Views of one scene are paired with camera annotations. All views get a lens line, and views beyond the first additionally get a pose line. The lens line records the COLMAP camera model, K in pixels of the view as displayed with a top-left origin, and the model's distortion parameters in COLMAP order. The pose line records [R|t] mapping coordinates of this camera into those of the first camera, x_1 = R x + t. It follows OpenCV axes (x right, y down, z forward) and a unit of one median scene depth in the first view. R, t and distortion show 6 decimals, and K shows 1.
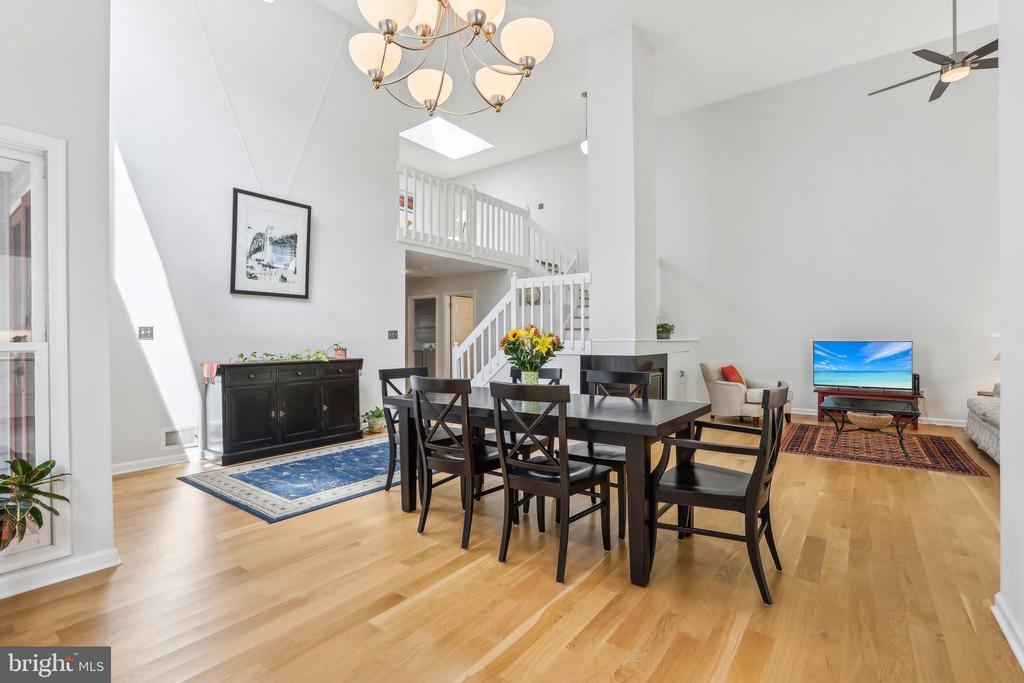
lens RADIAL K [[475.4, 0, 506.0], [0, 475.4, 343.9], [0, 0, 1]] dist [-0.015387, 0.001893]
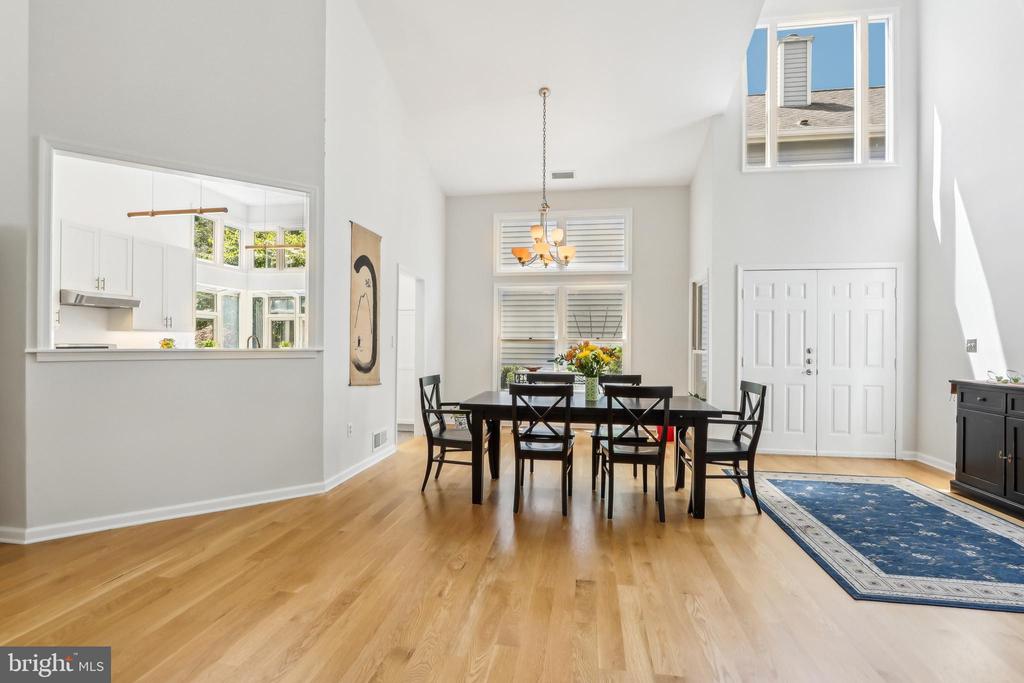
lens RADIAL K [[475.4, 0, 509.4], [0, 475.4, 342.1], [0, 0, 1]] dist [-0.015387, 0.001893]
pose [[-0.886824, -0.001532, -0.462105, 0.601947], [-0.003755, 0.999985, 0.003891, -0.032446], [0.462092, 0.005186, -0.886817, 1.456696]]
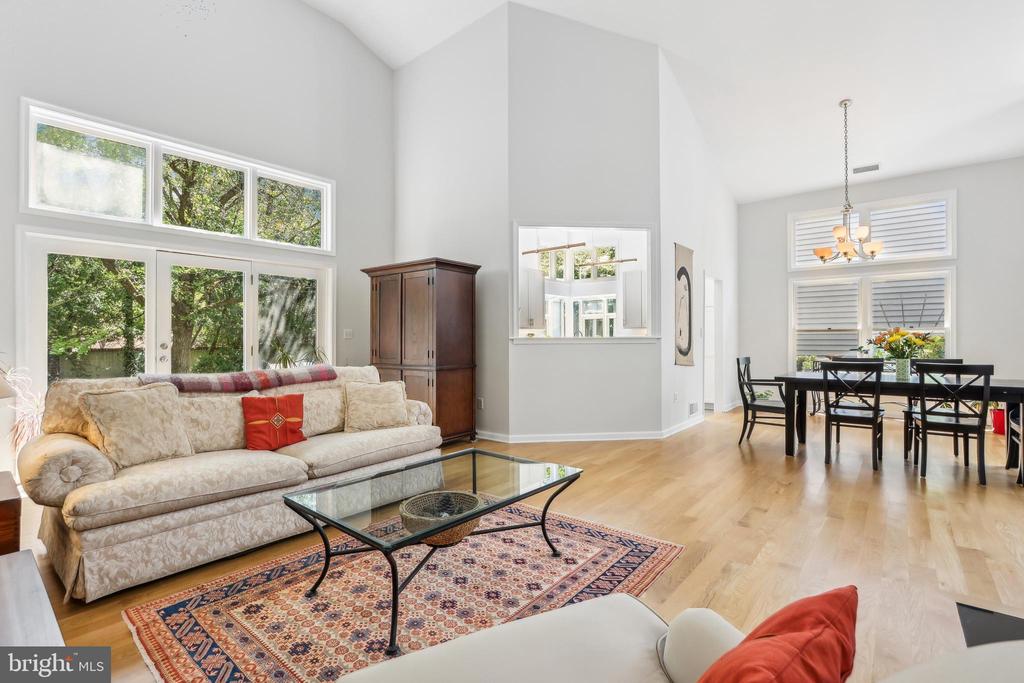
lens RADIAL K [[475.4, 0, 503.5], [0, 475.4, 340.0], [0, 0, 1]] dist [-0.015387, 0.001893]
pose [[-0.998410, 0.007727, 0.055832, 0.854064], [0.007925, 0.999963, 0.003333, -0.013750], [-0.055804, 0.003770, -0.998435, 1.796696]]
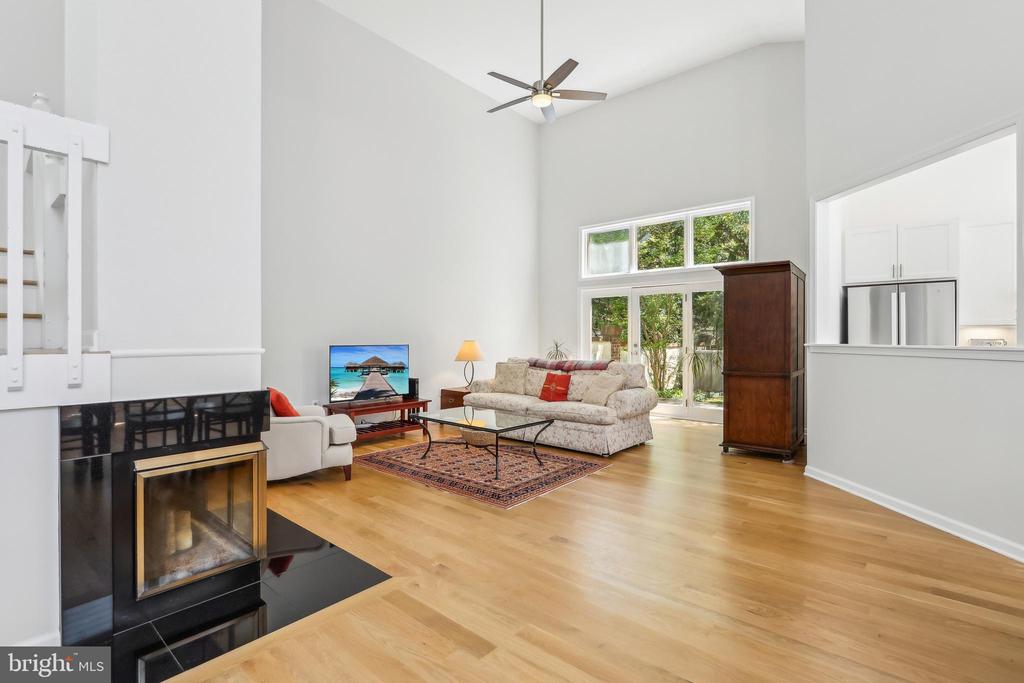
lens RADIAL K [[475.4, 0, 505.8], [0, 475.4, 339.8], [0, 0, 1]] dist [-0.015387, 0.001893]
pose [[0.066077, -0.000366, 0.997814, -0.153505], [-0.002055, 0.999998, 0.000503, -0.025045], [-0.997812, -0.002083, 0.066076, 1.109323]]
